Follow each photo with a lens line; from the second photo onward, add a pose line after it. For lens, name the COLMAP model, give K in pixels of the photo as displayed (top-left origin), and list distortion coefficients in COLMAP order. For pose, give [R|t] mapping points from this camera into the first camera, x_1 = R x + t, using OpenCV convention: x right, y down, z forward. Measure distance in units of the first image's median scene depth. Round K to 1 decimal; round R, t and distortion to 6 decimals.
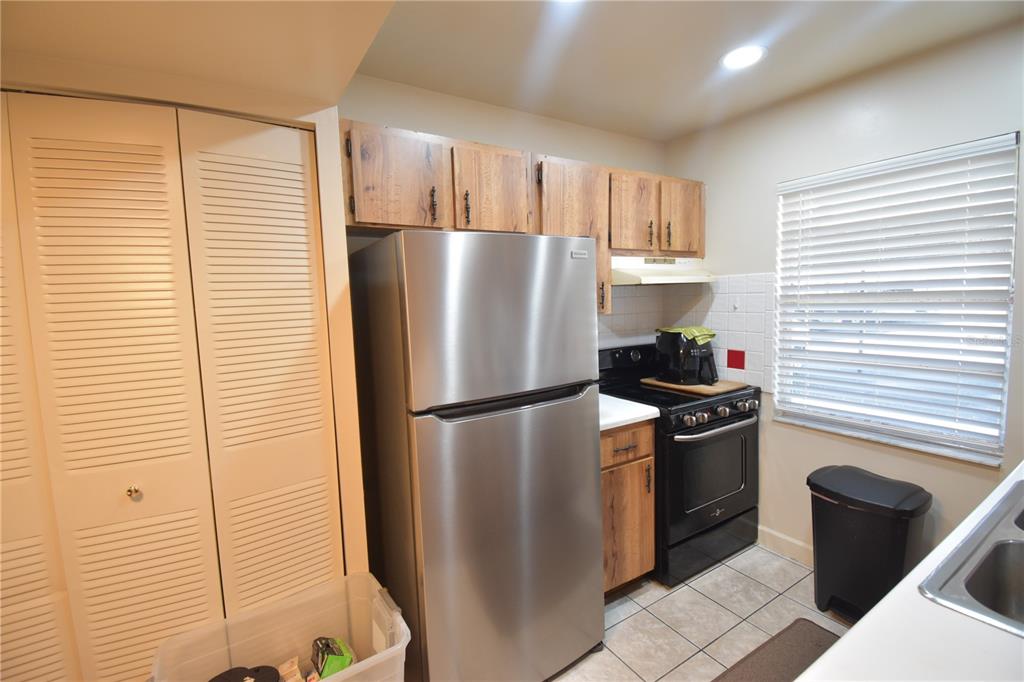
lens RADIAL K [[452.9, 0, 513.8], [0, 452.9, 337.9], [0, 0, 1]] dist [0.019410, -0.025056]
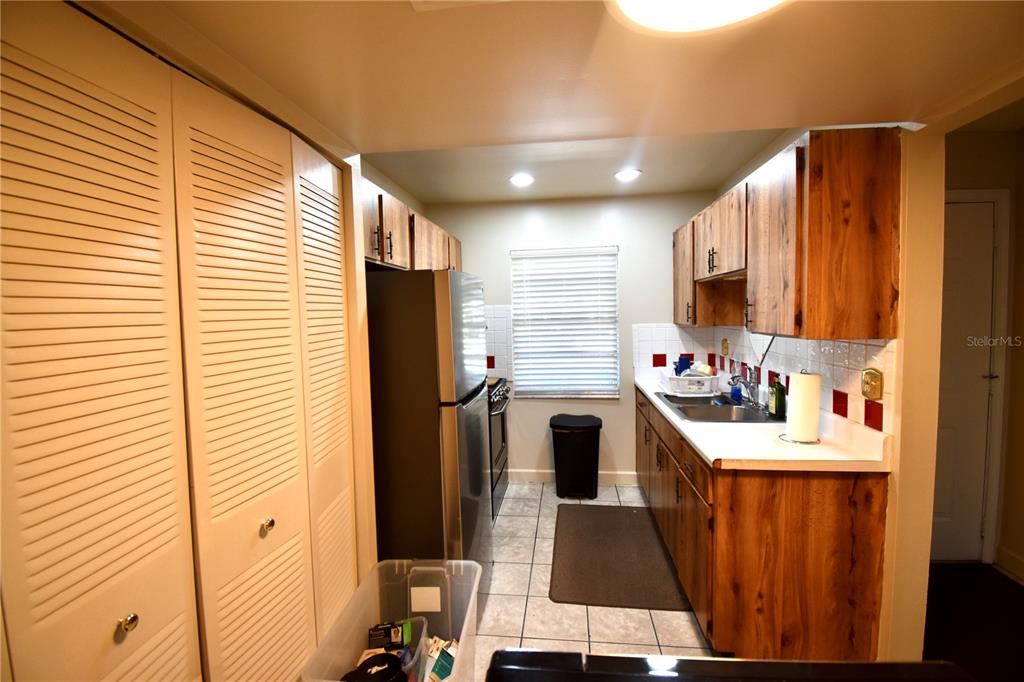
lens RADIAL K [[452.9, 0, 513.8], [0, 452.9, 337.9], [0, 0, 1]] dist [0.019410, -0.025056]
pose [[0.626463, -0.027681, 0.778959, -0.782025], [0.072159, 0.997137, -0.022599, 0.009534], [-0.776104, 0.070366, 0.626667, -0.000735]]
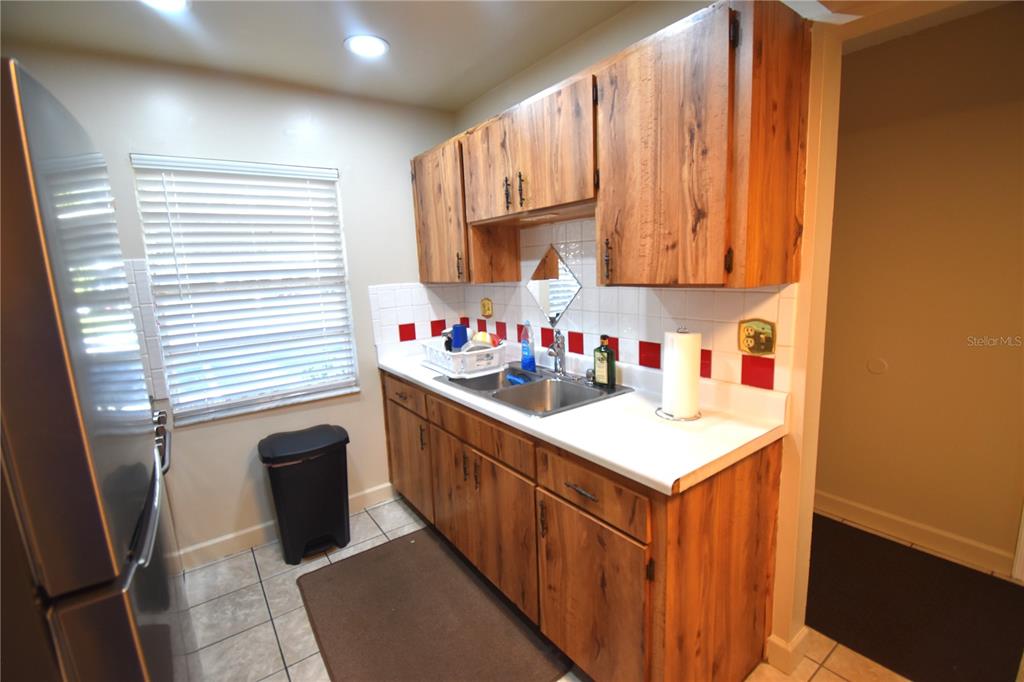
lens RADIAL K [[452.9, 0, 513.8], [0, 452.9, 337.9], [0, 0, 1]] dist [0.019410, -0.025056]
pose [[-0.075933, -0.125613, 0.989169, -0.395929], [0.132583, 0.981953, 0.134874, -0.025577], [-0.988259, 0.141388, -0.057908, 0.452177]]
